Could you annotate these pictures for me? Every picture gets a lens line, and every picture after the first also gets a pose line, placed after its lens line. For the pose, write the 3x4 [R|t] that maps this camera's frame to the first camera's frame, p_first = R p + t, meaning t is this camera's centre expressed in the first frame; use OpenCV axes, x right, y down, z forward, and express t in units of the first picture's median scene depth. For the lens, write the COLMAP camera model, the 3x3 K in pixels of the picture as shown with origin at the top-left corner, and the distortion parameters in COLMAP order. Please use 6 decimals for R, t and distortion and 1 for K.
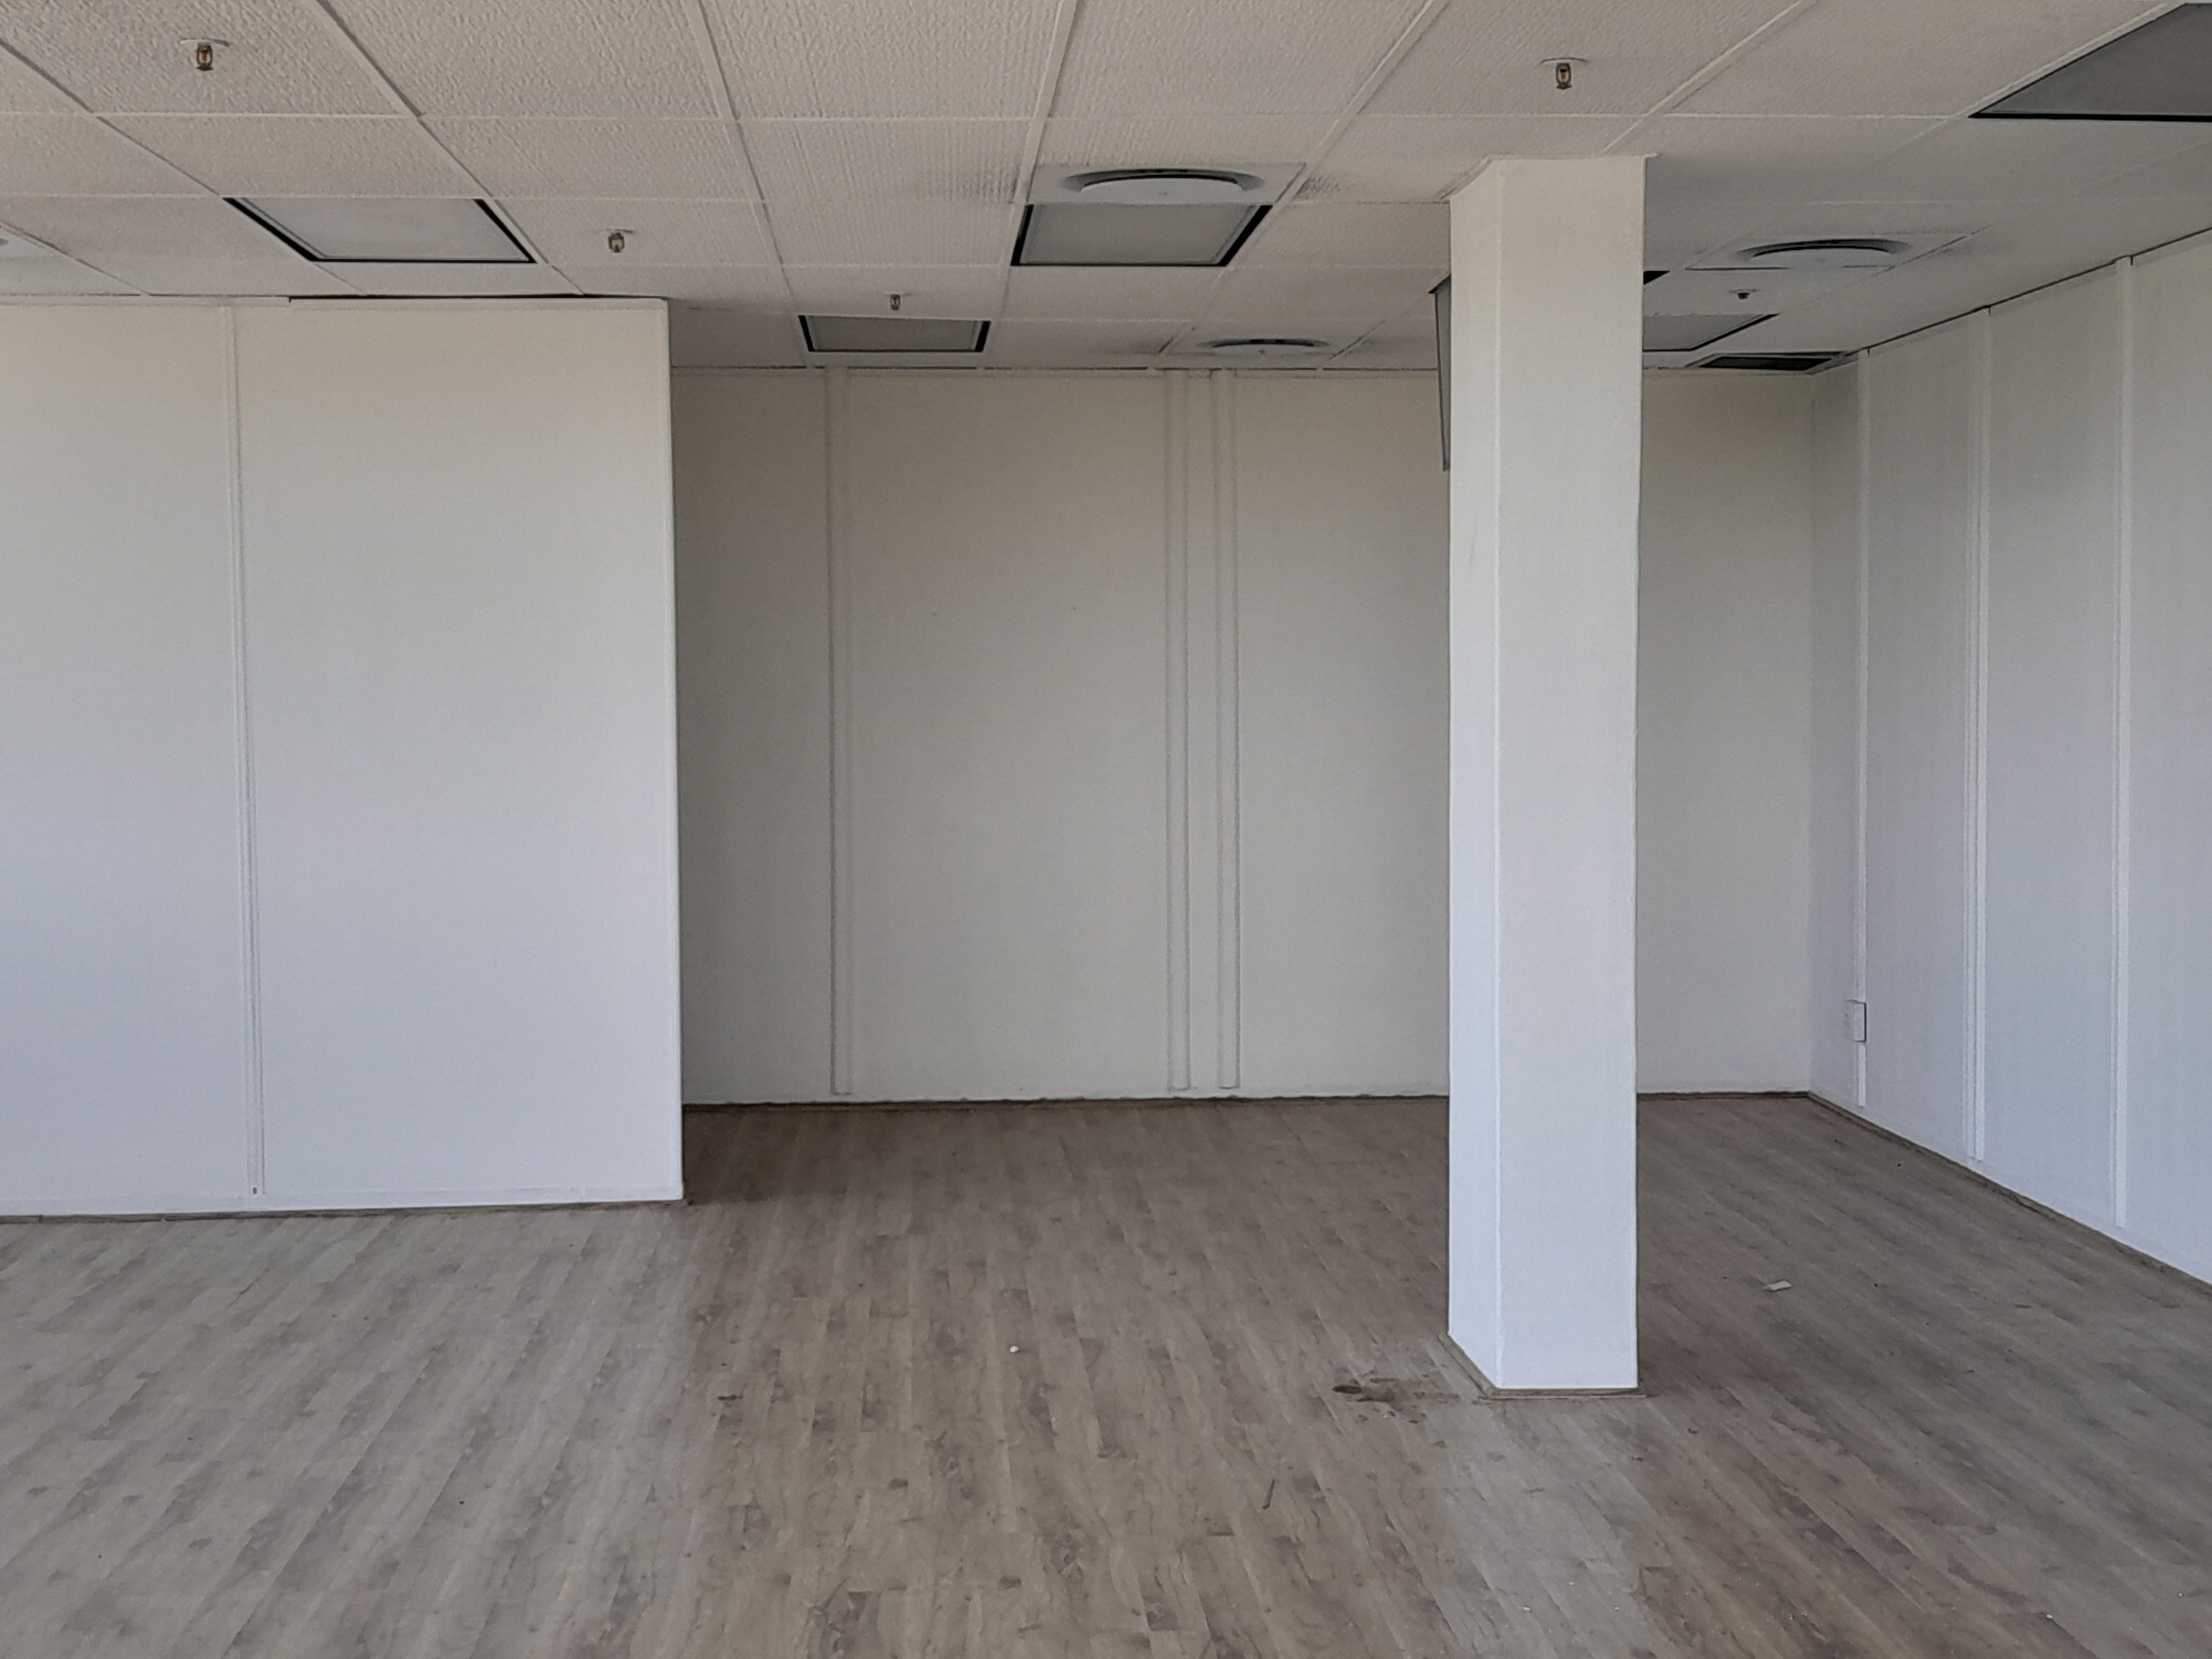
lens RADIAL K [[3430.6, 0, 1131.2], [0, 3430.6, 825.5], [0, 0, 1]] dist [0.302252, -0.903181]
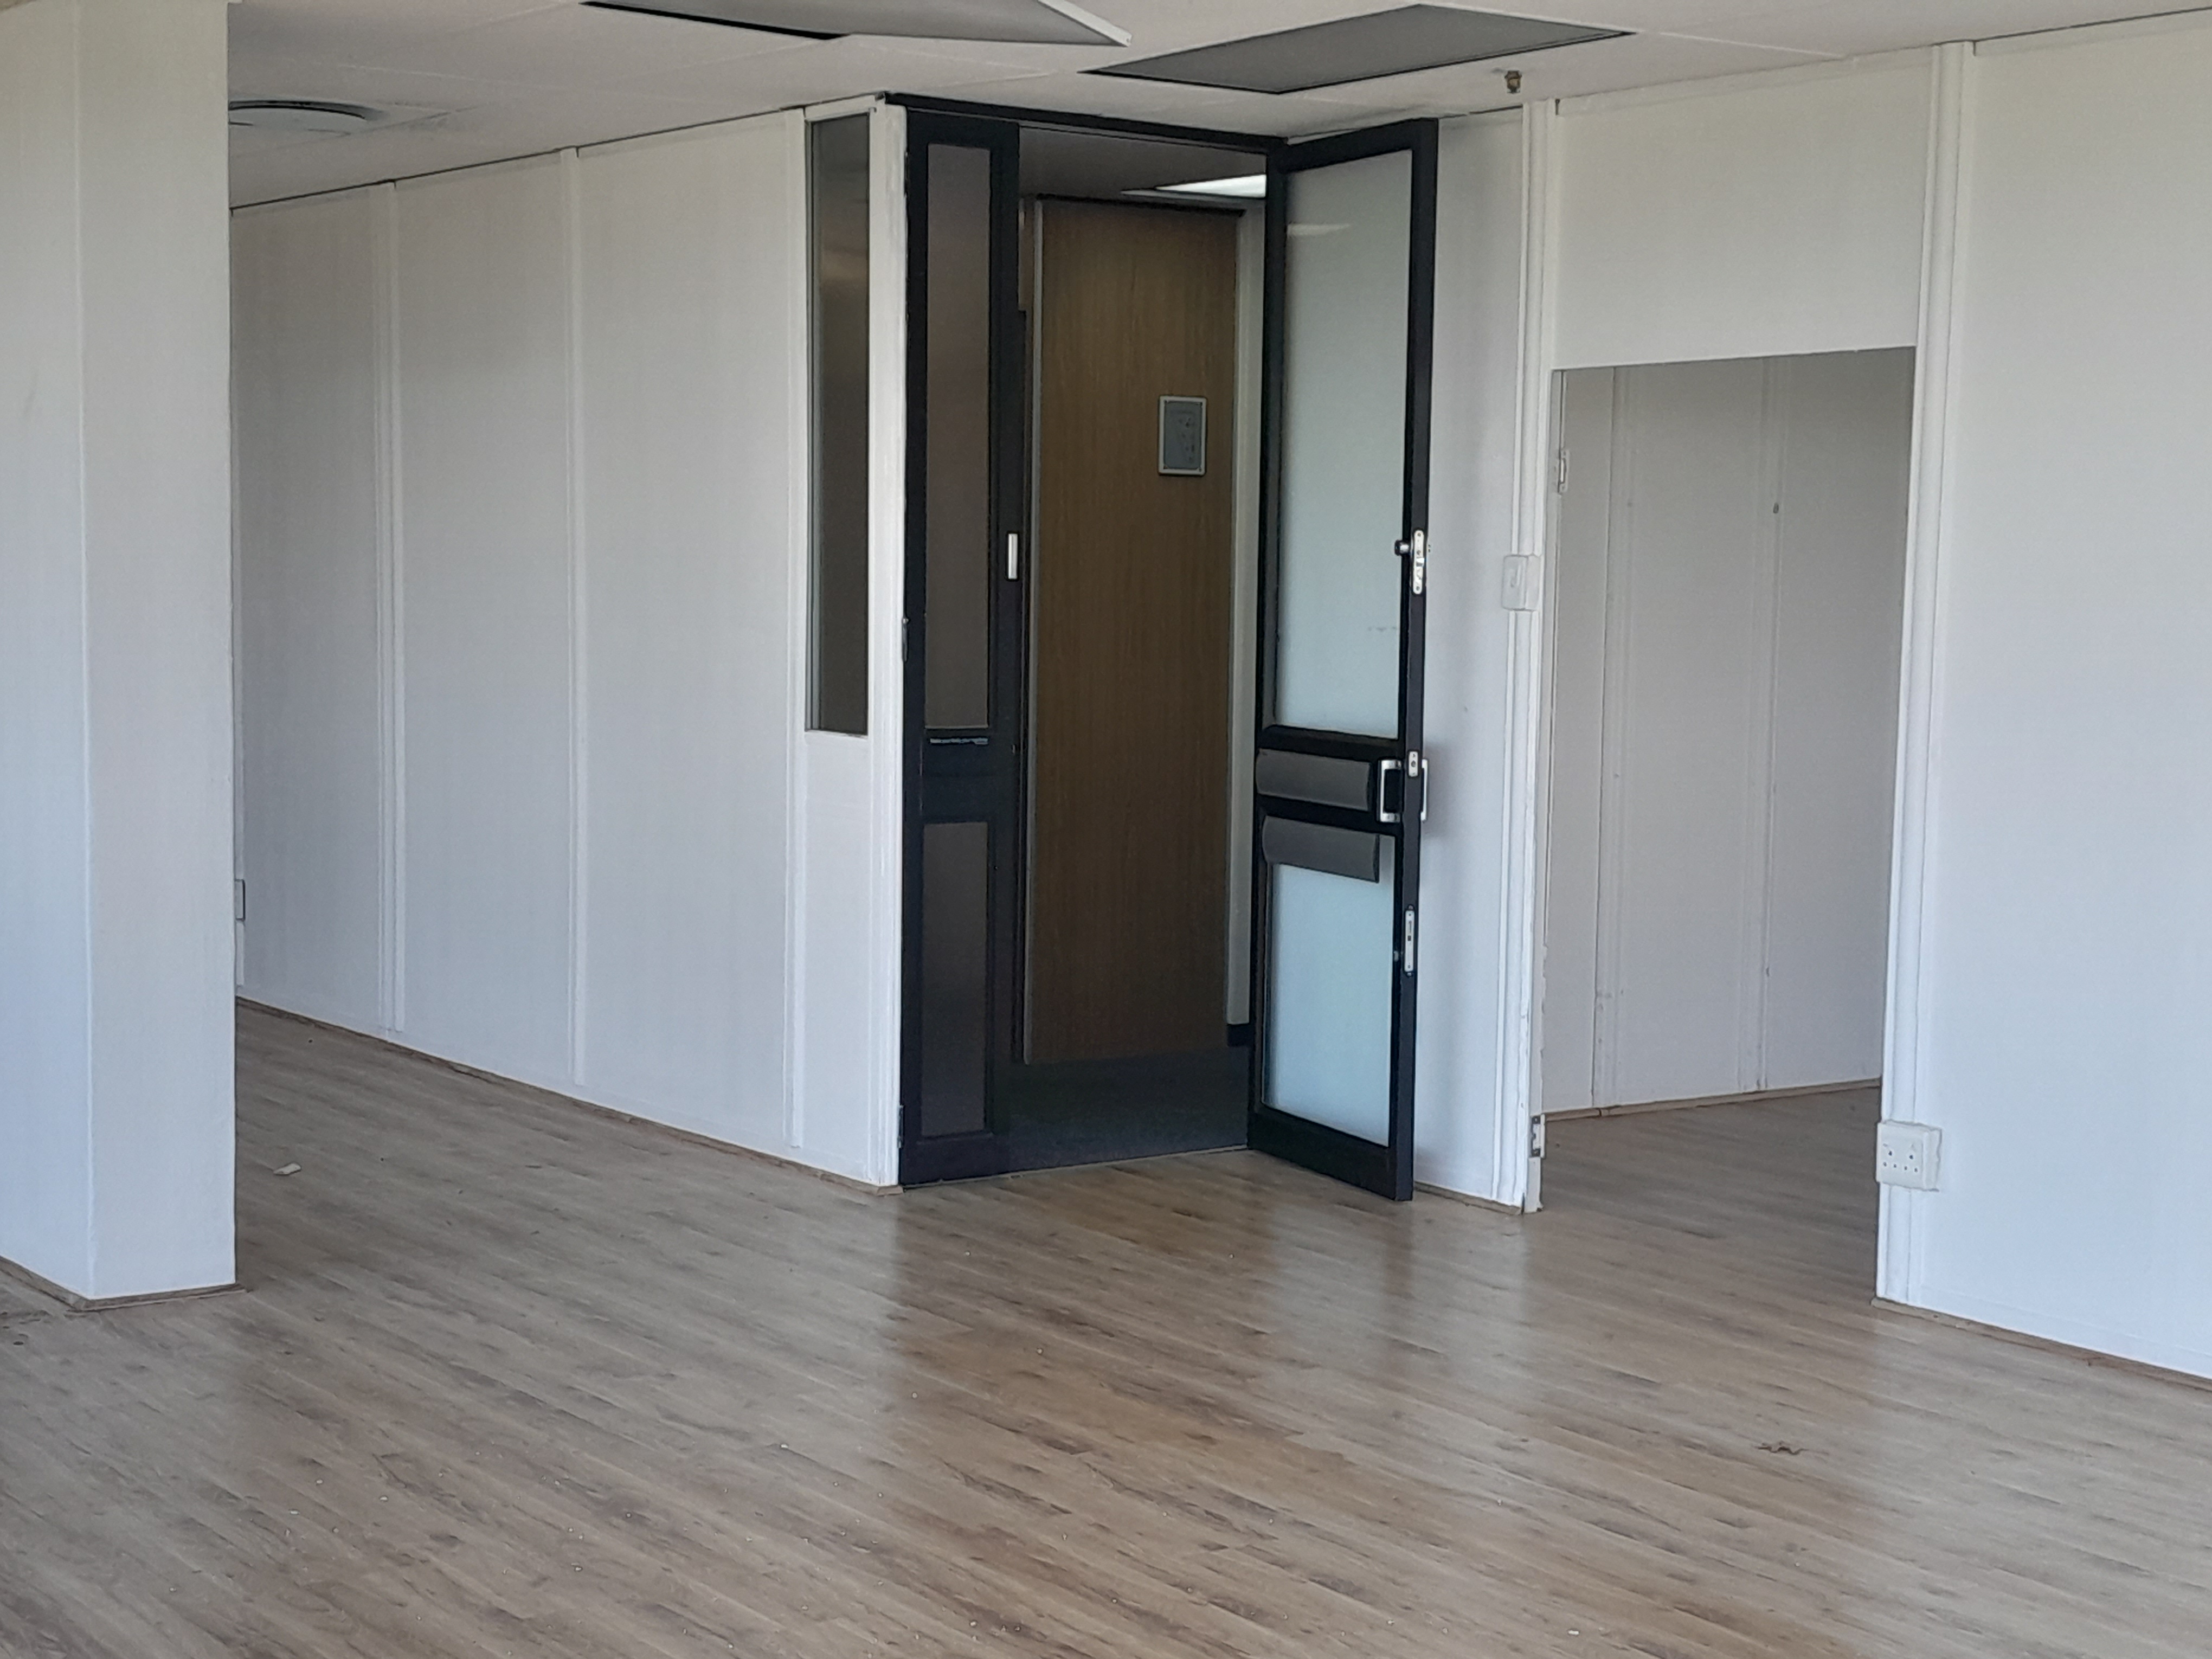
lens RADIAL K [[3430.6, 0, 1131.2], [0, 3430.6, 825.5], [0, 0, 1]] dist [0.302252, -0.903181]
pose [[0.849040, -0.021181, 0.527905, -0.153273], [0.002430, 0.999342, 0.036188, 0.000376], [-0.528324, -0.029442, 0.848532, 0.048571]]
